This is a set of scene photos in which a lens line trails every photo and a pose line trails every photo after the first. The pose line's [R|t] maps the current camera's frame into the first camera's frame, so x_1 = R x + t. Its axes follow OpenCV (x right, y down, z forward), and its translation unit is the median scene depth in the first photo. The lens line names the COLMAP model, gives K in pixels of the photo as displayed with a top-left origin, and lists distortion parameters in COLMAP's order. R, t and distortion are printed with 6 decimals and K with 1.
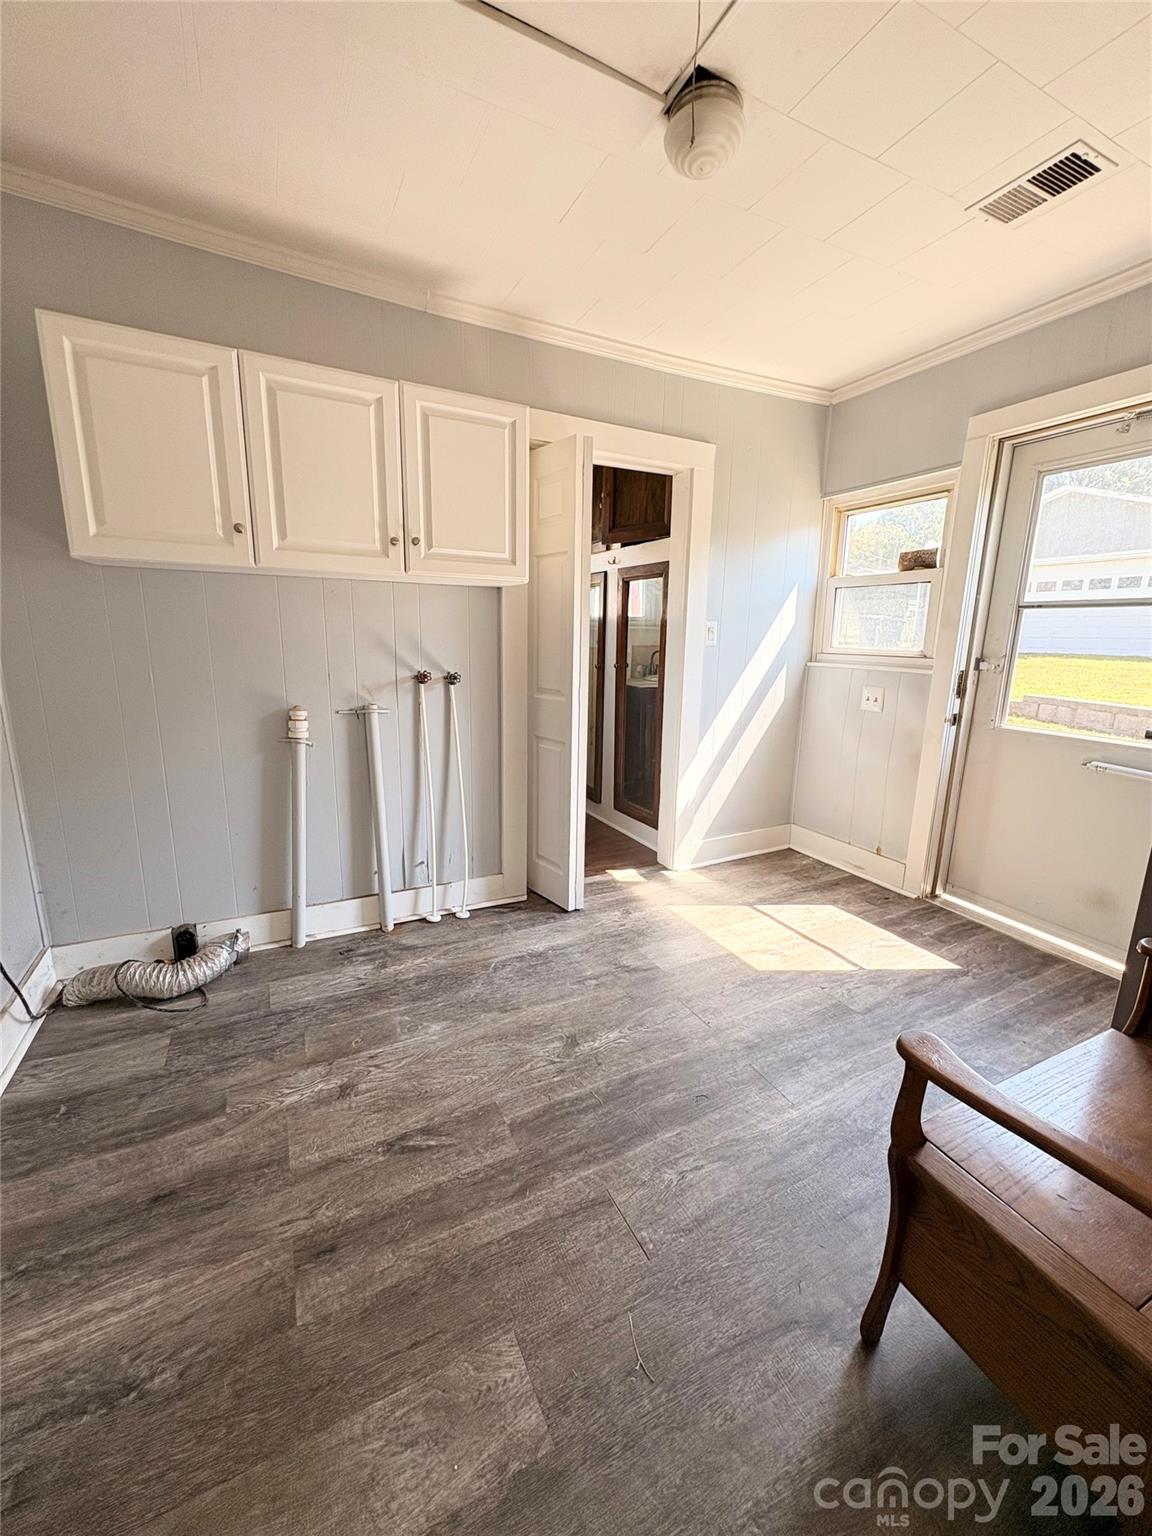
lens RADIAL K [[610.8, 0, 581.5], [0, 610.8, 766.5], [0, 0, 1]] dist [-0.000659, 0.000523]
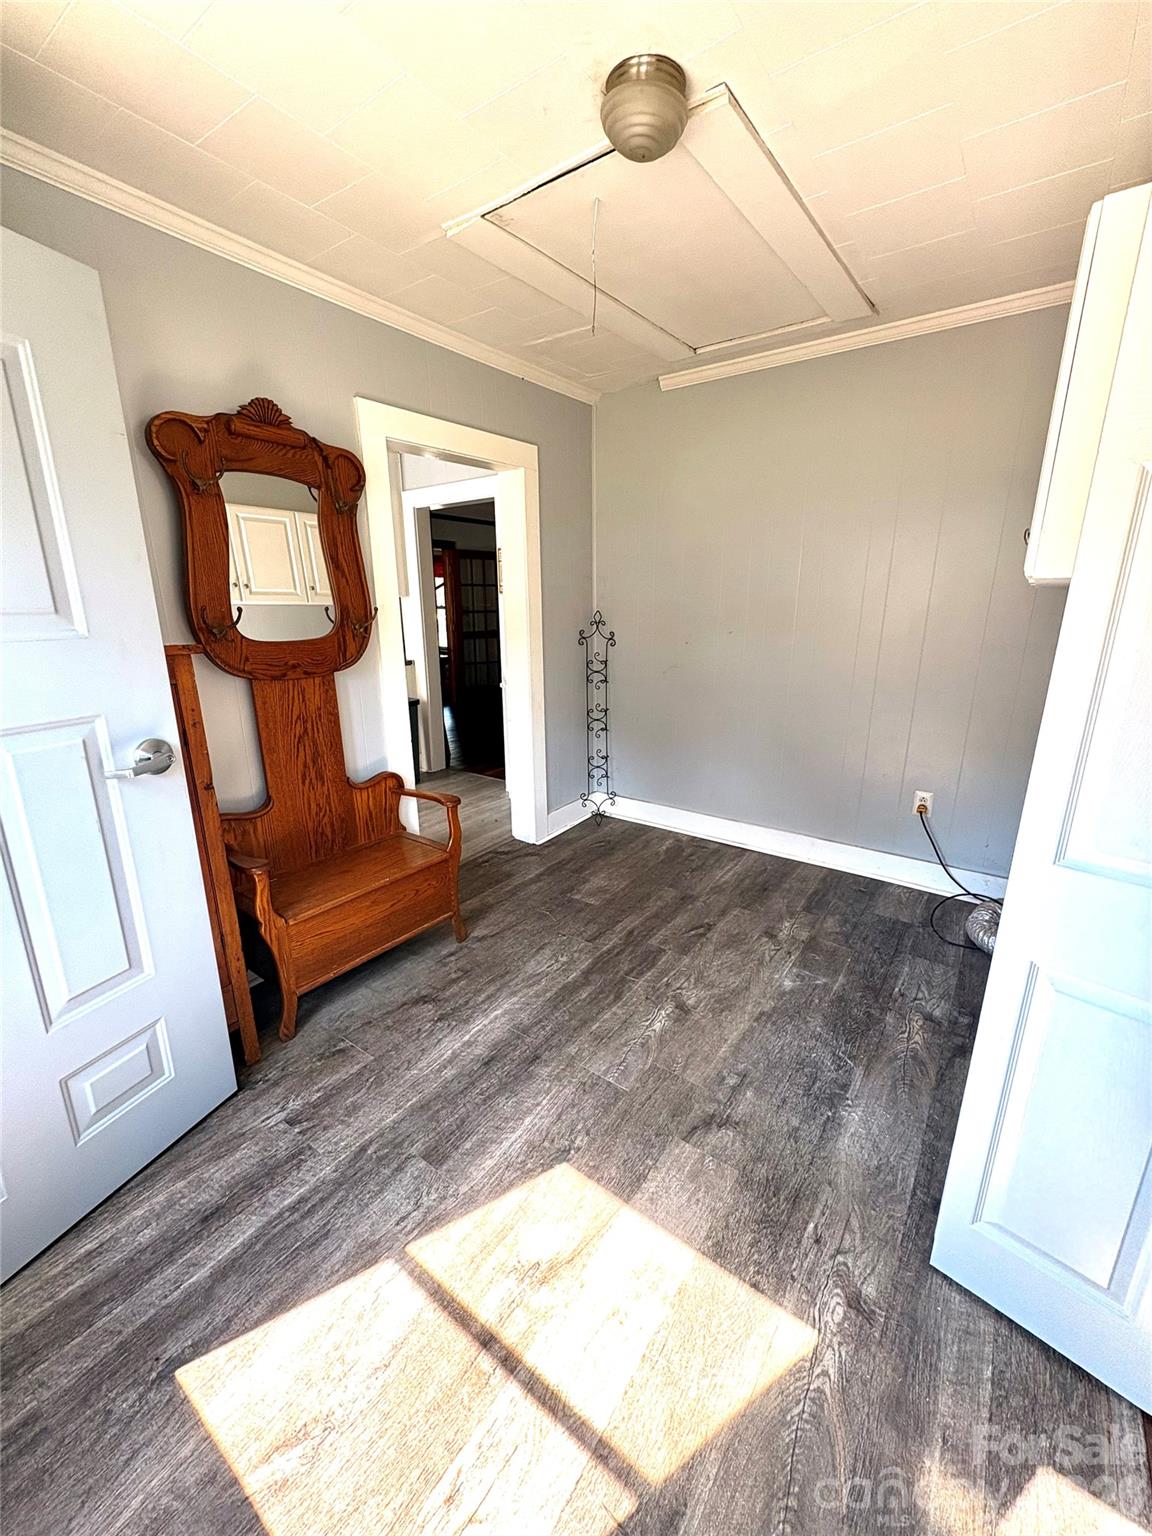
lens RADIAL K [[610.8, 0, 581.5], [0, 610.8, 766.5], [0, 0, 1]] dist [-0.000659, 0.000523]
pose [[-0.888720, 0.105346, -0.446183, 0.663294], [-0.112698, 0.893175, 0.435359, -0.458130], [0.444382, 0.437196, -0.781910, 1.751918]]
